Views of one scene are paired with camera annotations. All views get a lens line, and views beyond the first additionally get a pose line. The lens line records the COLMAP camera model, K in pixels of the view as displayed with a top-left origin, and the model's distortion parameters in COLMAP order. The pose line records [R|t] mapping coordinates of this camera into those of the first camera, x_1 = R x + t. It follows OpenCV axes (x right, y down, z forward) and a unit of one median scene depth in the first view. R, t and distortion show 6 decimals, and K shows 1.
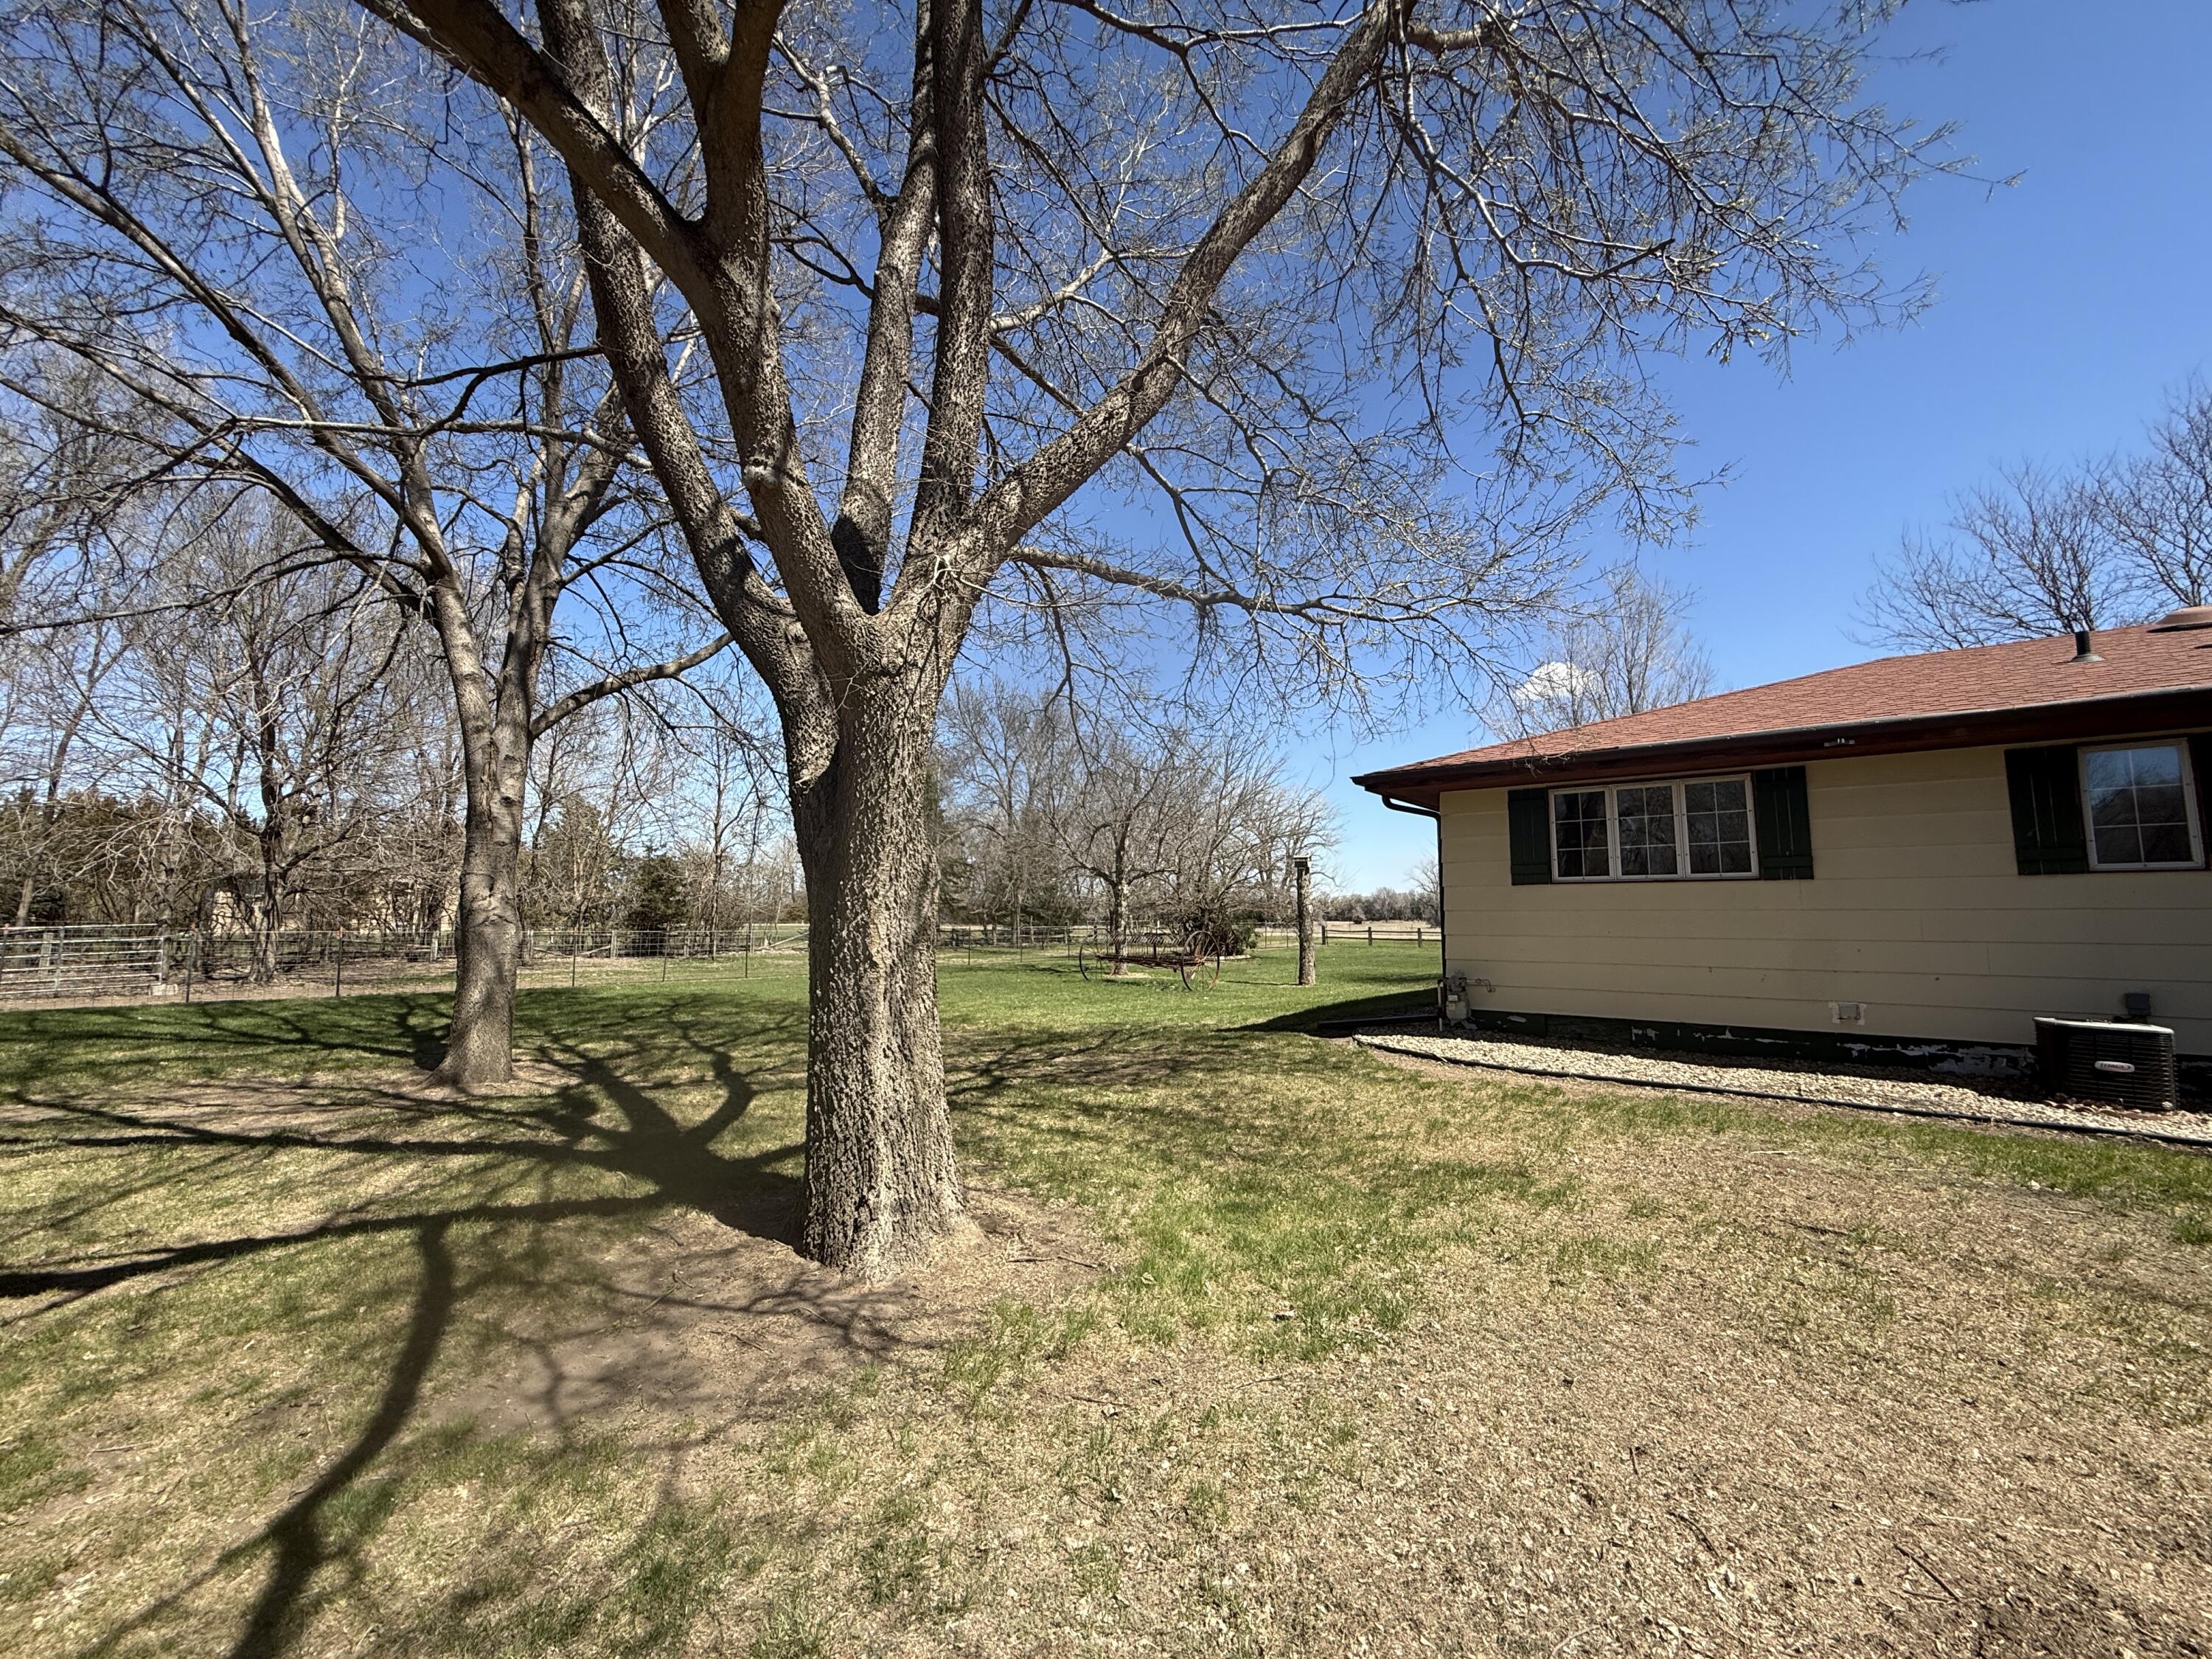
lens RADIAL K [[880.6, 0, 1099.7], [0, 880.6, 827.4], [0, 0, 1]] dist [-0.002309, 0.000347]
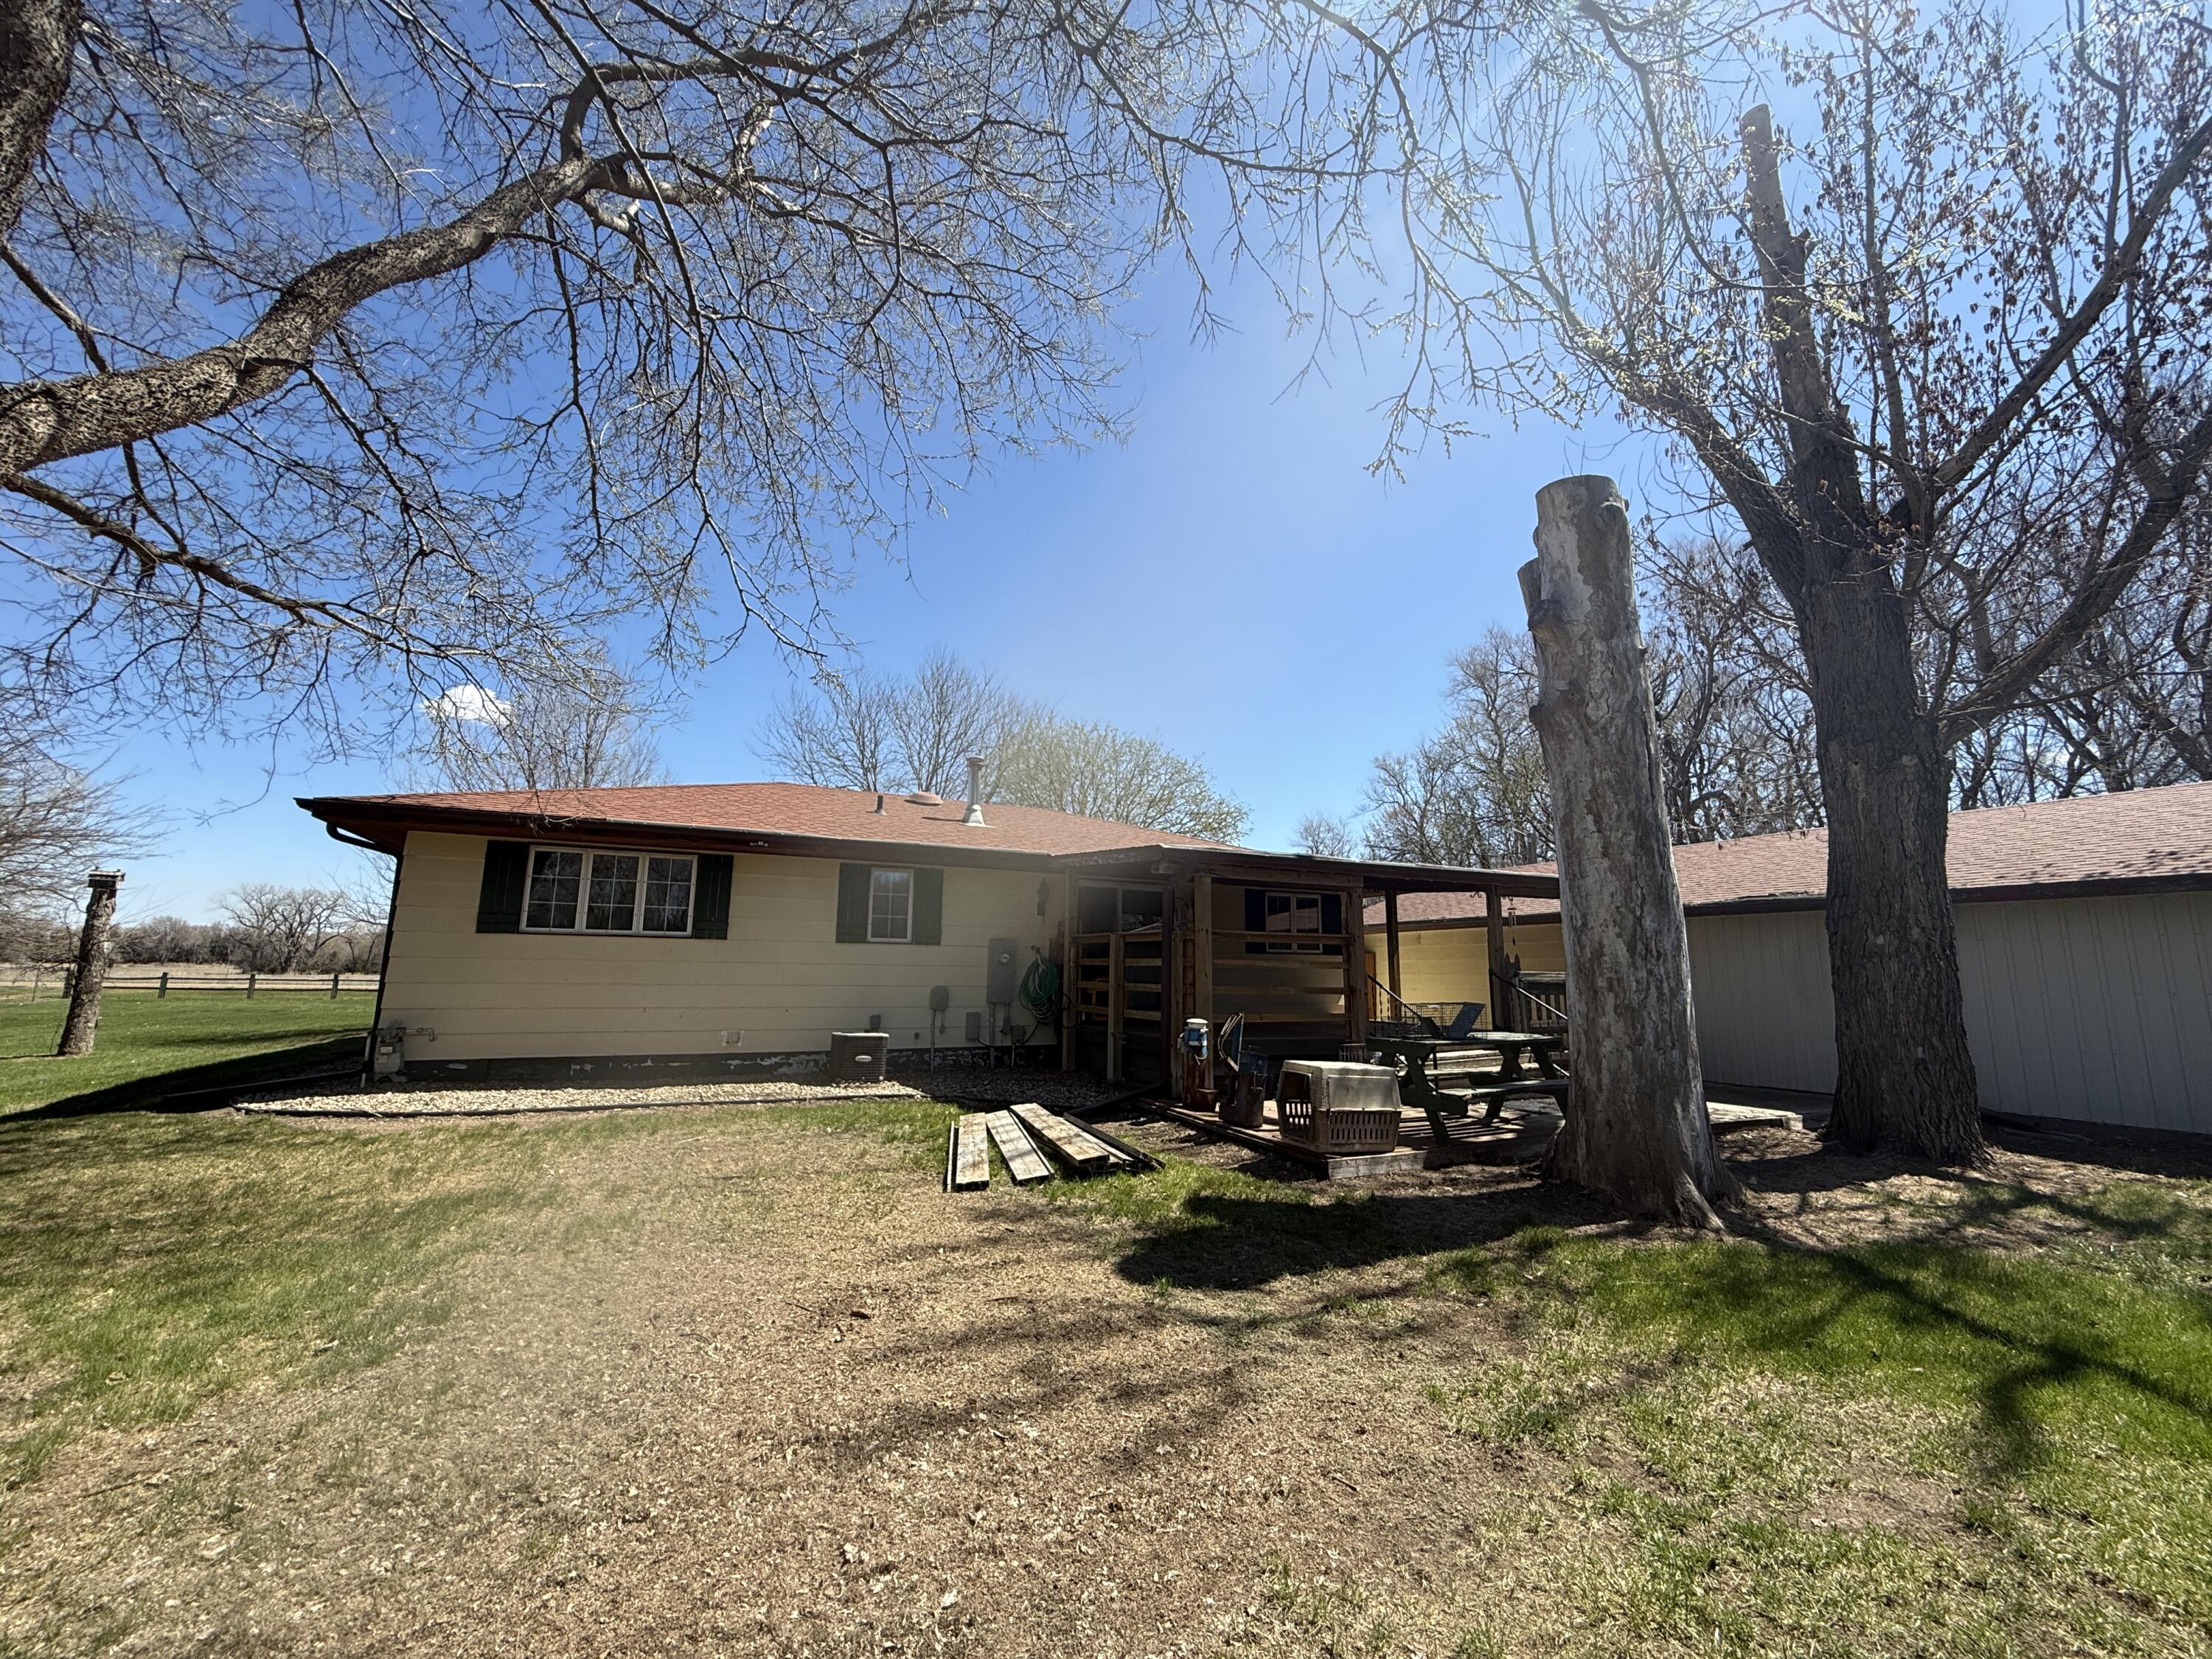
lens RADIAL K [[880.6, 0, 1107.4], [0, 880.6, 829.9], [0, 0, 1]] dist [-0.002309, 0.000347]
pose [[0.424389, 0.149671, 0.893024, -0.185925], [-0.105669, 0.987692, -0.115321, -0.014663], [-0.899293, -0.045424, 0.434981, -0.116747]]
